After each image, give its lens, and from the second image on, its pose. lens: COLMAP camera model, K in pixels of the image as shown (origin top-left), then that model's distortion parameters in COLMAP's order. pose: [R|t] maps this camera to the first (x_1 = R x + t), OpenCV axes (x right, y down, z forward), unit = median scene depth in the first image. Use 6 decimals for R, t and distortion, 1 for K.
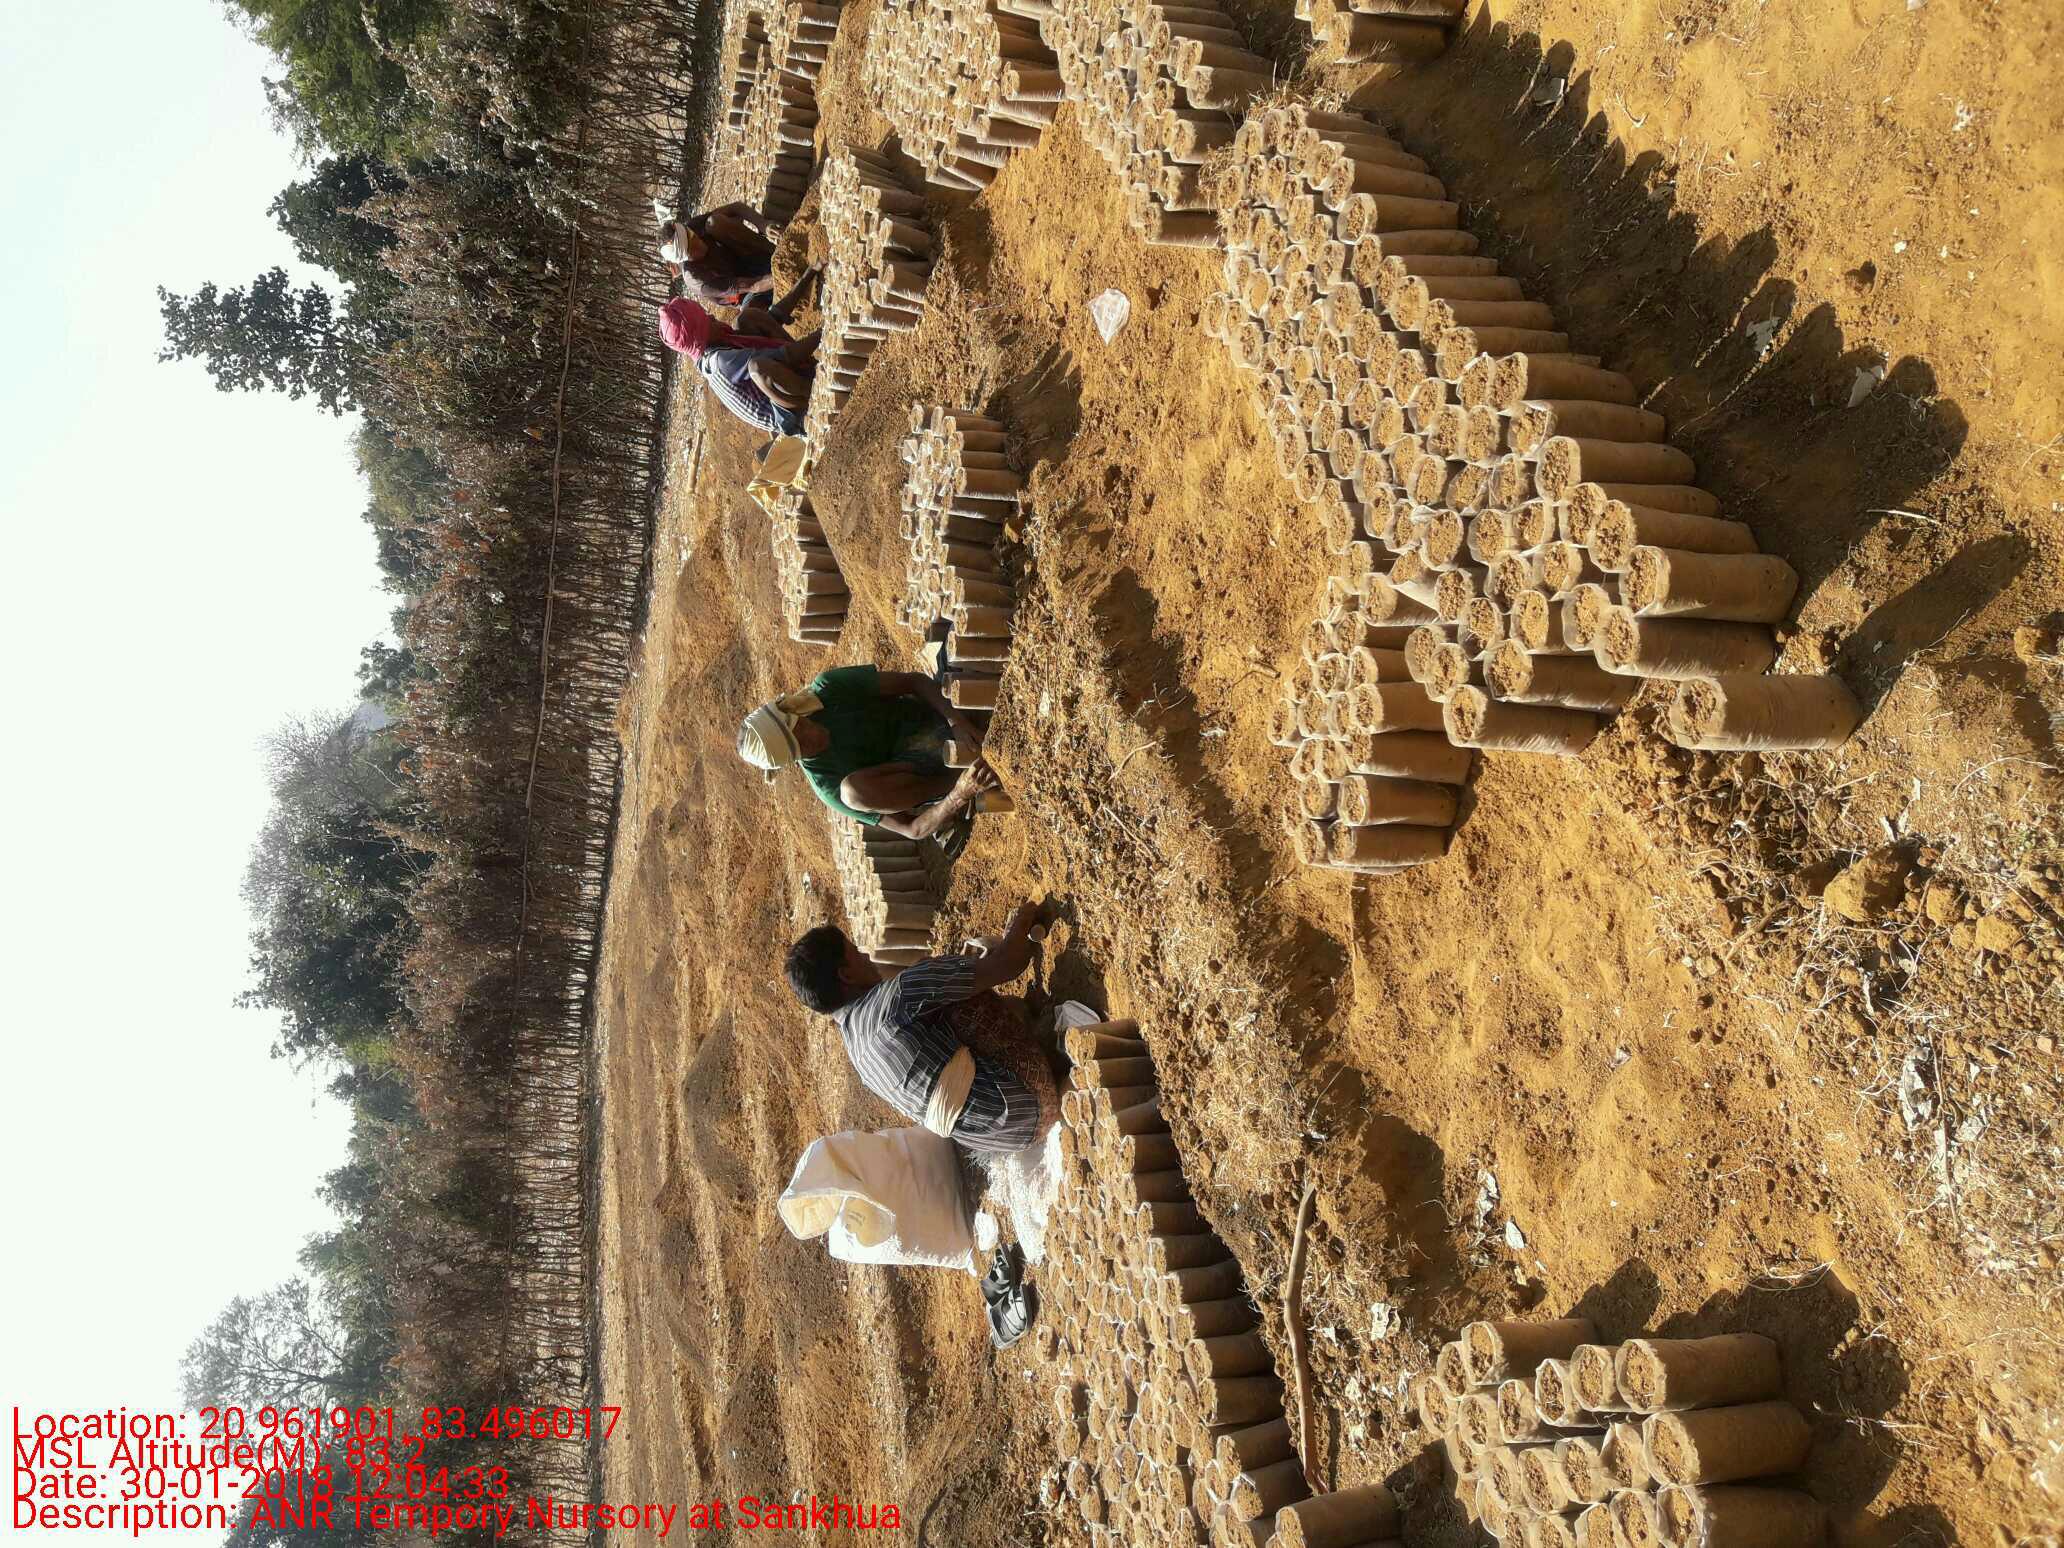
lens RADIAL K [[1714.8, 0, 1032.0], [0, 1714.8, 774.0], [0, 0, 1]] dist [0.004988, -0.115543]
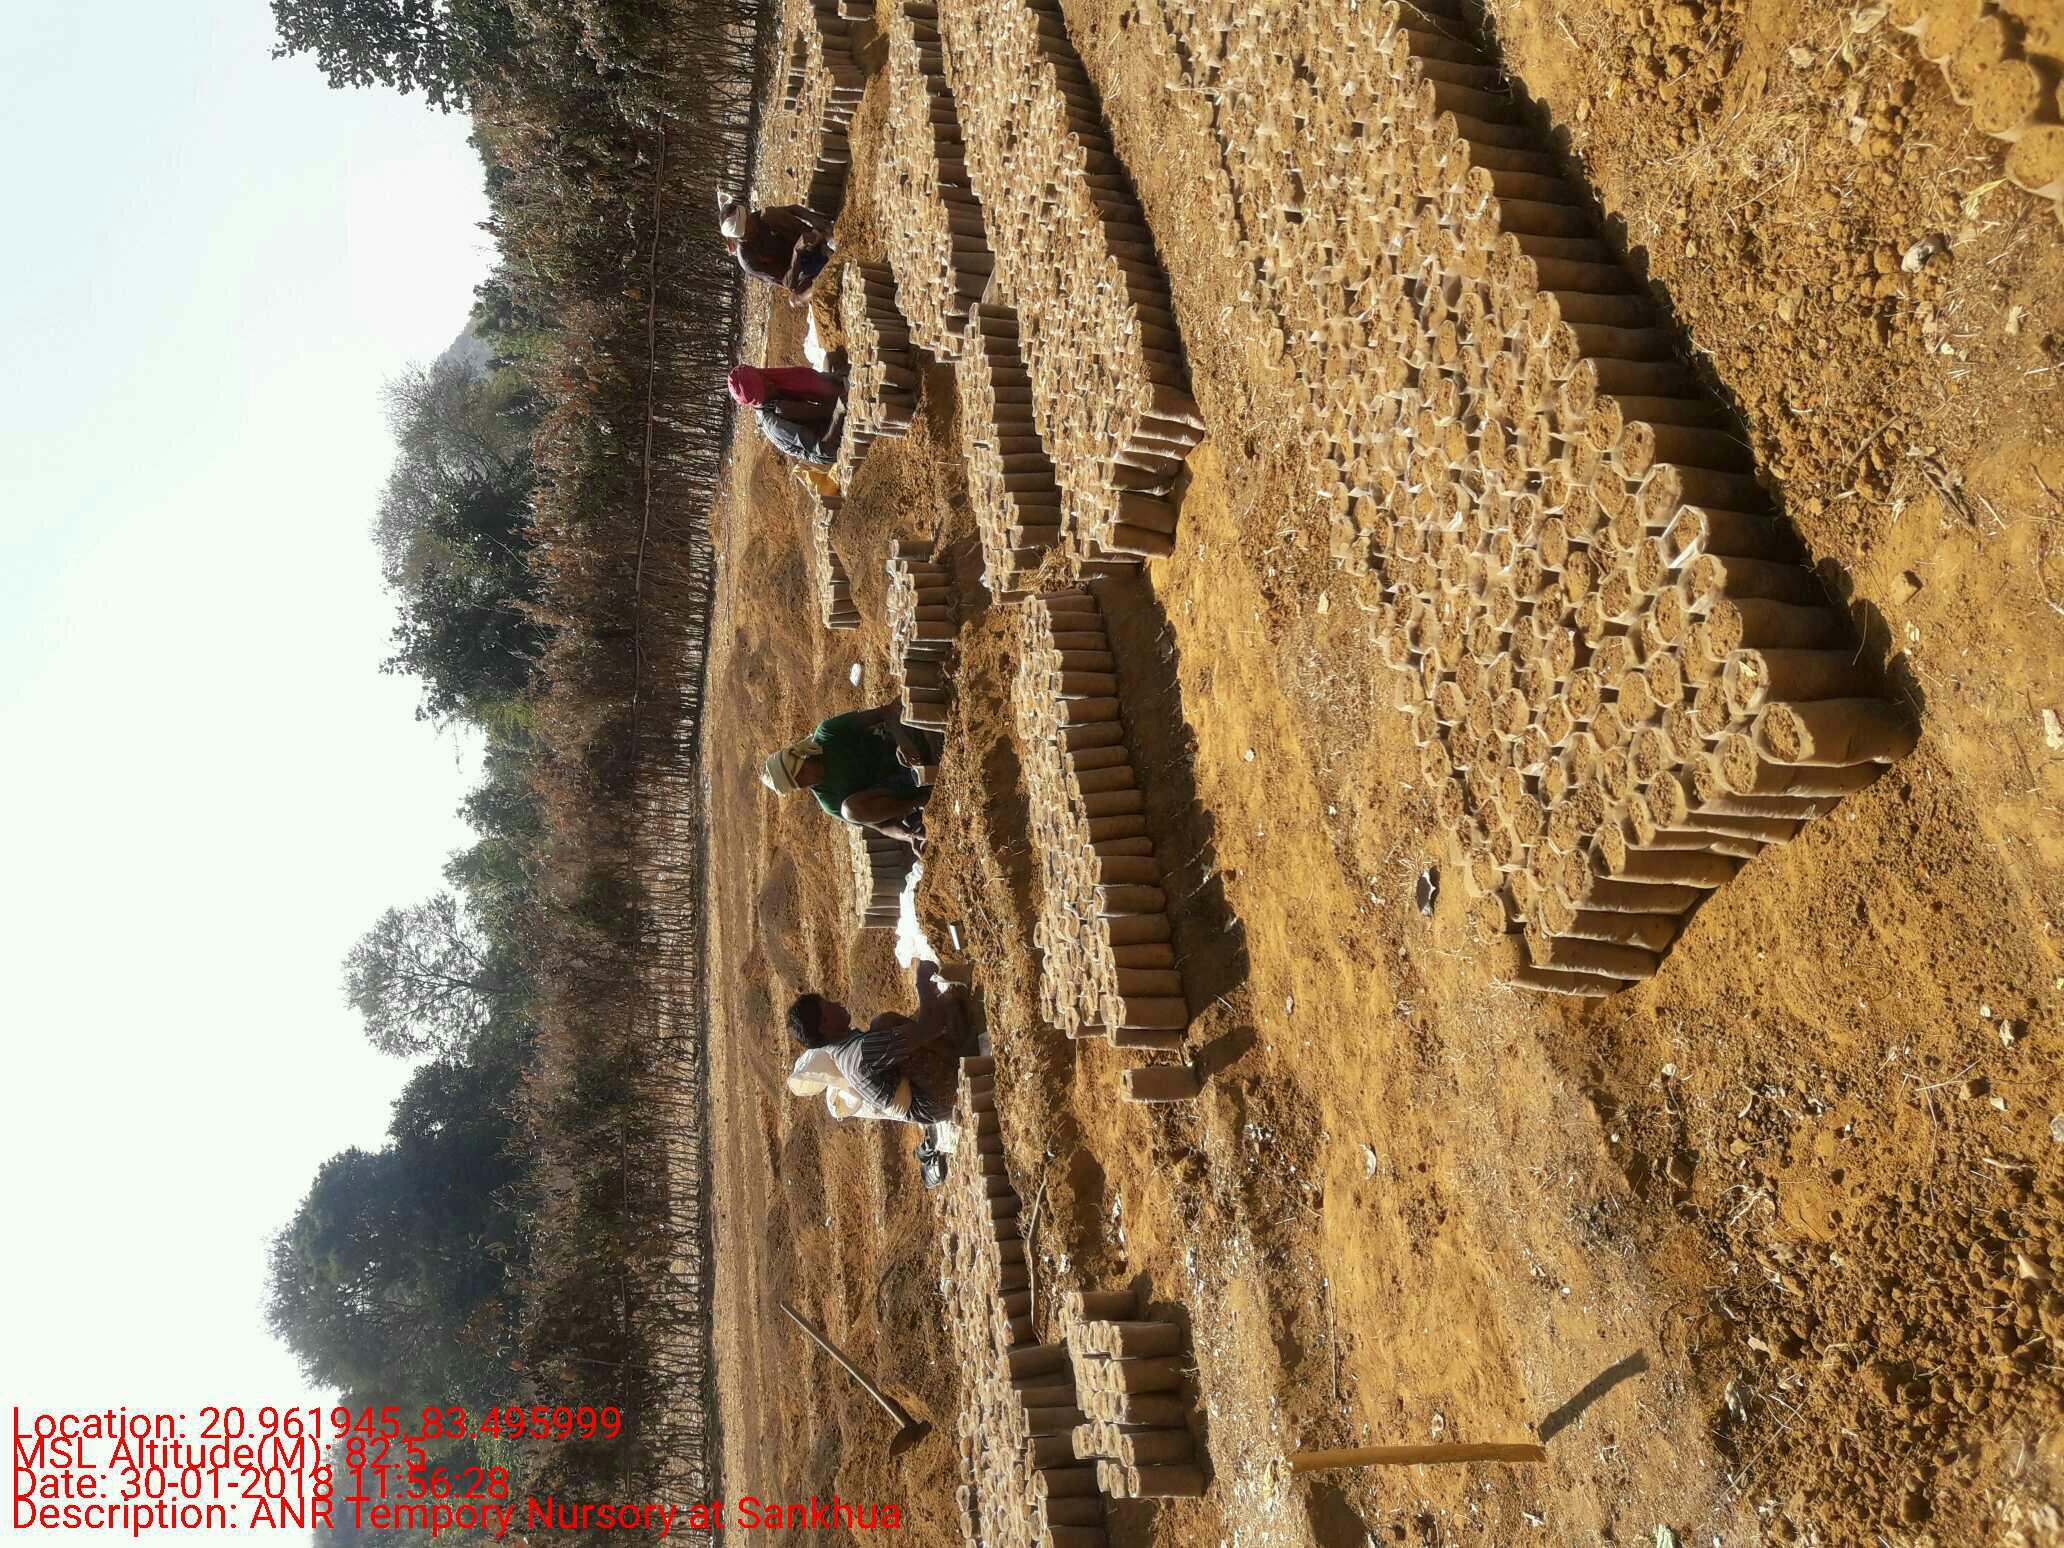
lens RADIAL K [[1657.3, 0, 1032.0], [0, 1657.3, 774.0], [0, 0, 1]] dist [0.060487, -0.164686]
pose [[0.998015, 0.031171, -0.054722, 0.036817], [-0.019095, 0.977788, 0.208726, -0.090731], [0.060012, -0.207267, 0.976442, -0.108621]]
